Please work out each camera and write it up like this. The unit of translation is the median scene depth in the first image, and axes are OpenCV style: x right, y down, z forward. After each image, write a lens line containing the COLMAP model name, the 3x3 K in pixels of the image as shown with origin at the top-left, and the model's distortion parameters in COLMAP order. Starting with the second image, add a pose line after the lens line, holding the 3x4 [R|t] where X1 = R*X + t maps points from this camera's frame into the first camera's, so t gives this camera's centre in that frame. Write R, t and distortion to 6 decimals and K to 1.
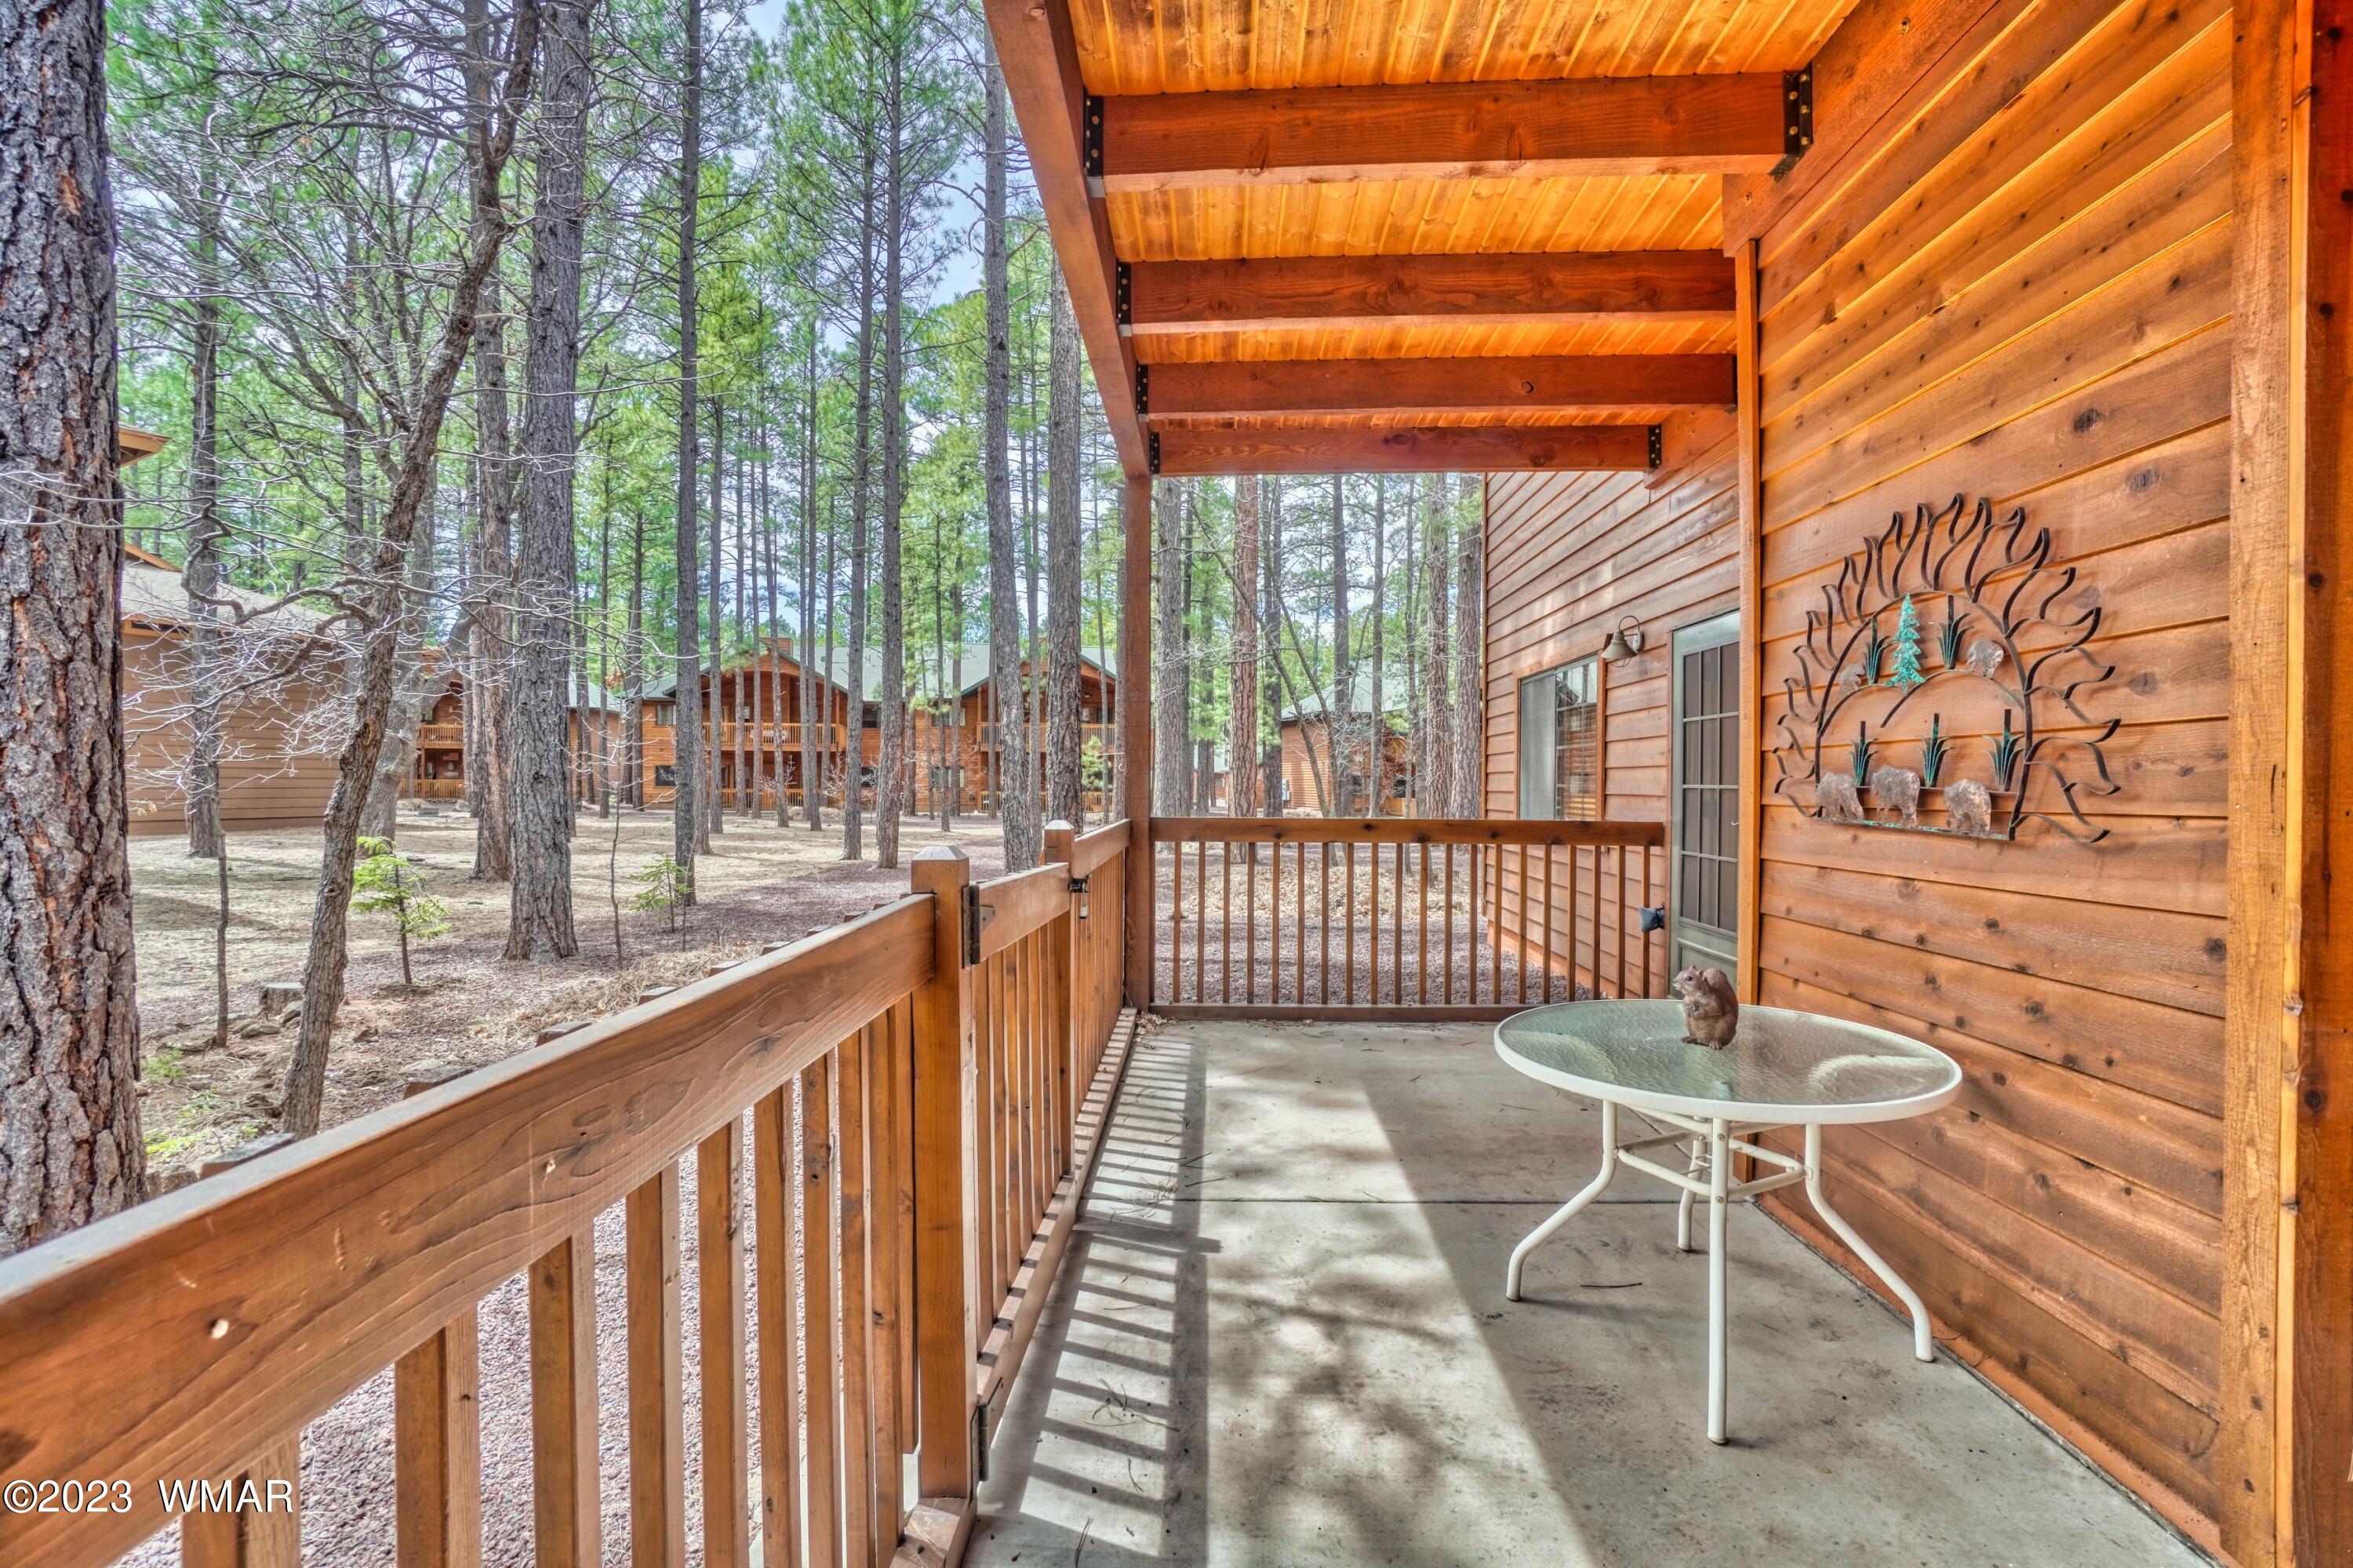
lens RADIAL K [[1035.4, 0, 1174.2], [0, 1035.4, 786.9], [0, 0, 1]] dist [-0.045739, 0.013245]
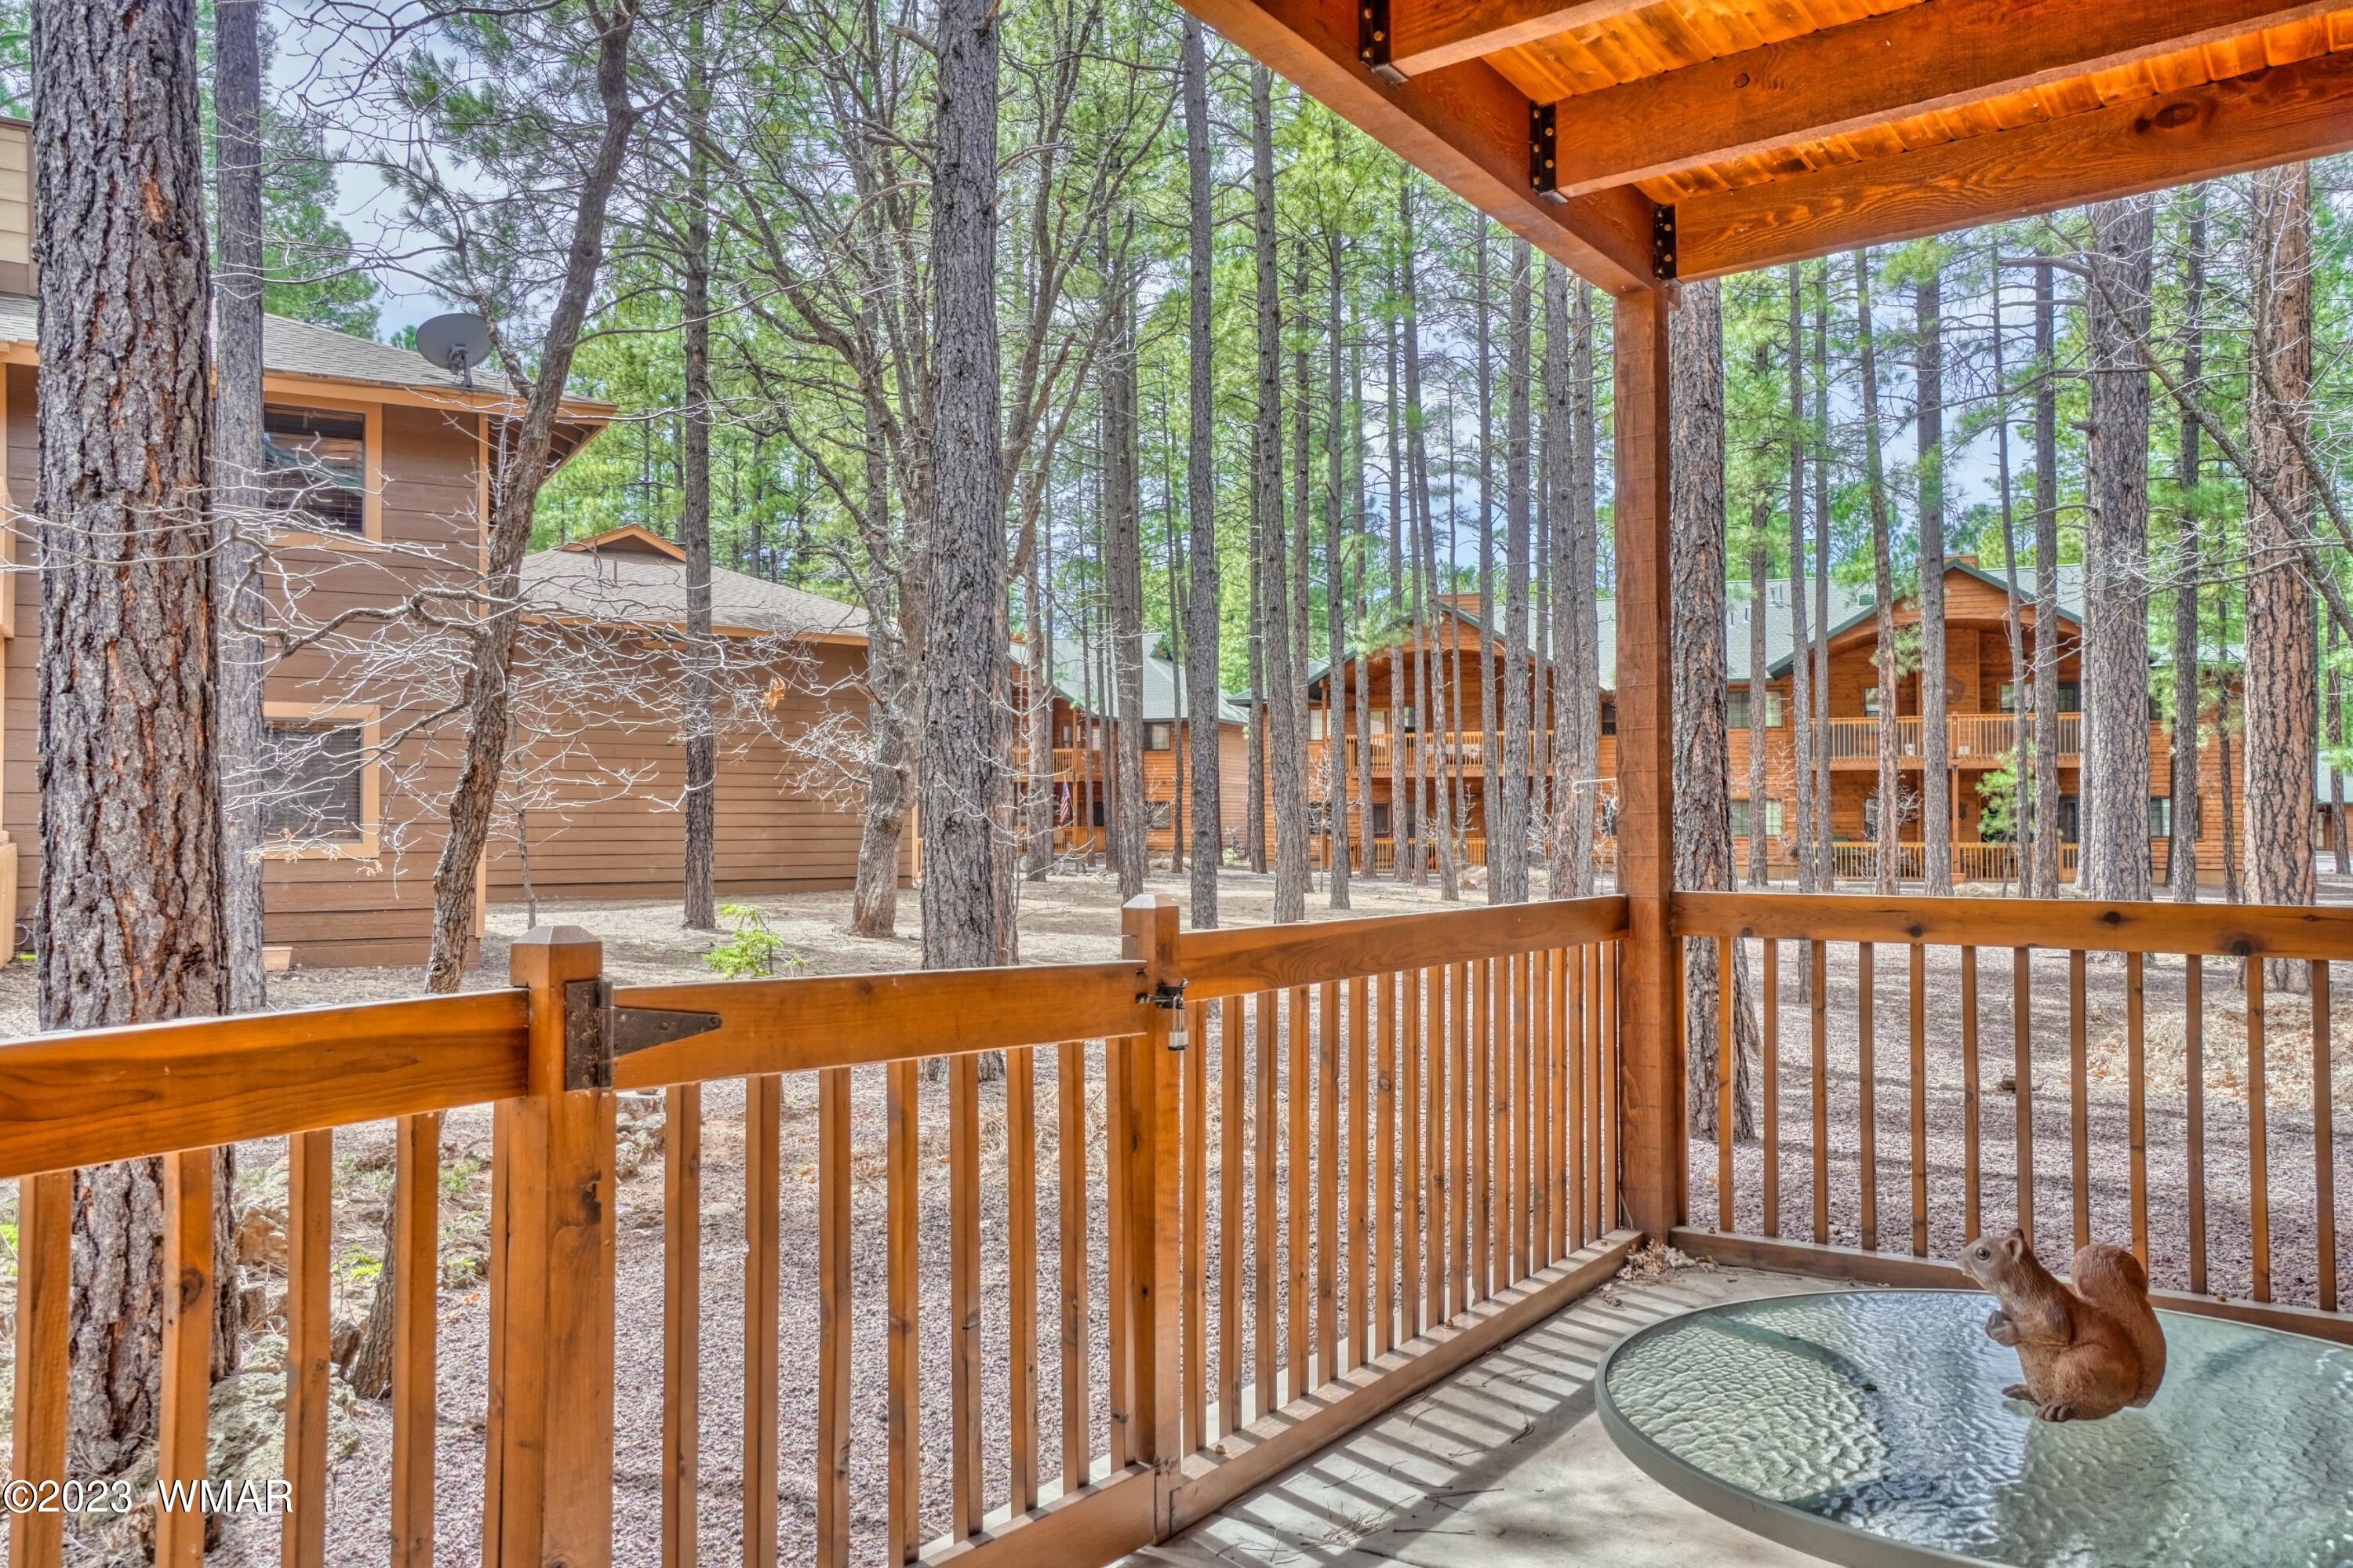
lens RADIAL K [[1776.8, 0, 1177.8], [0, 1776.8, 785.3], [0, 0, 1]] dist [0.041690, -0.011591]
pose [[0.850383, -0.018906, -0.525824, 0.557199], [0.004555, 0.999581, -0.028573, -0.003224], [0.526144, 0.021903, 0.850114, 0.089392]]
